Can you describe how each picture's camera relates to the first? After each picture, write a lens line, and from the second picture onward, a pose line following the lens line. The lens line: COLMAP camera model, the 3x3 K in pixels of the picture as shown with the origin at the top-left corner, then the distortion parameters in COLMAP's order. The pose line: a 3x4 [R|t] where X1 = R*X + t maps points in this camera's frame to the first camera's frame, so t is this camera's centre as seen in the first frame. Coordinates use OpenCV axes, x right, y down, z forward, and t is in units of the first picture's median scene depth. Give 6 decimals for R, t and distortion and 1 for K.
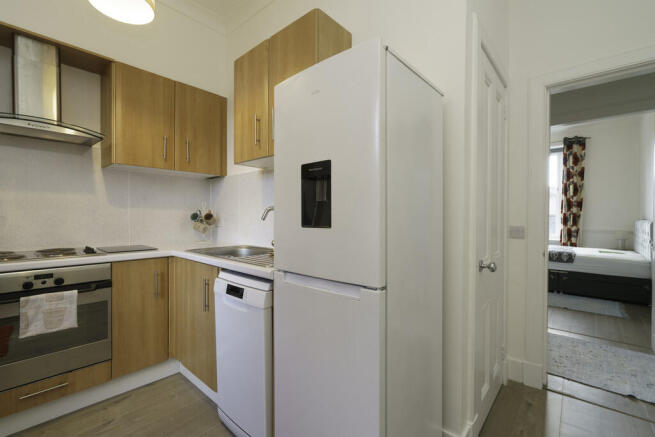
lens RADIAL K [[289.9, 0, 327.7], [0, 289.9, 214.8], [0, 0, 1]] dist [-0.000602, -0.000103]
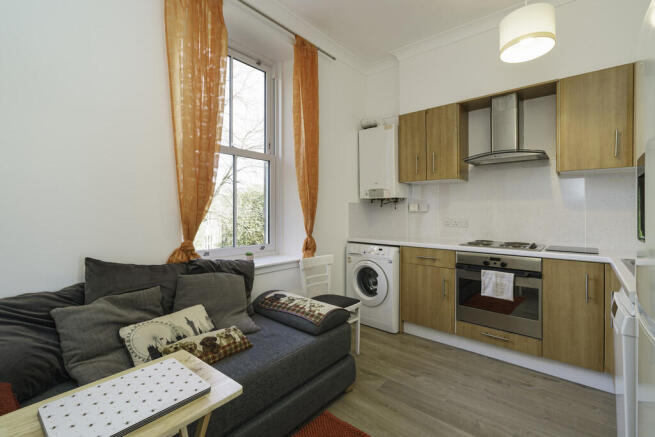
lens RADIAL K [[289.9, 0, 327.7], [0, 289.9, 214.8], [0, 0, 1]] dist [-0.000602, -0.000103]
pose [[0.028489, 0.002446, -0.999591, 0.422174], [0.000549, 0.999997, 0.002462, -0.016052], [0.999594, -0.000619, 0.028487, 0.093220]]
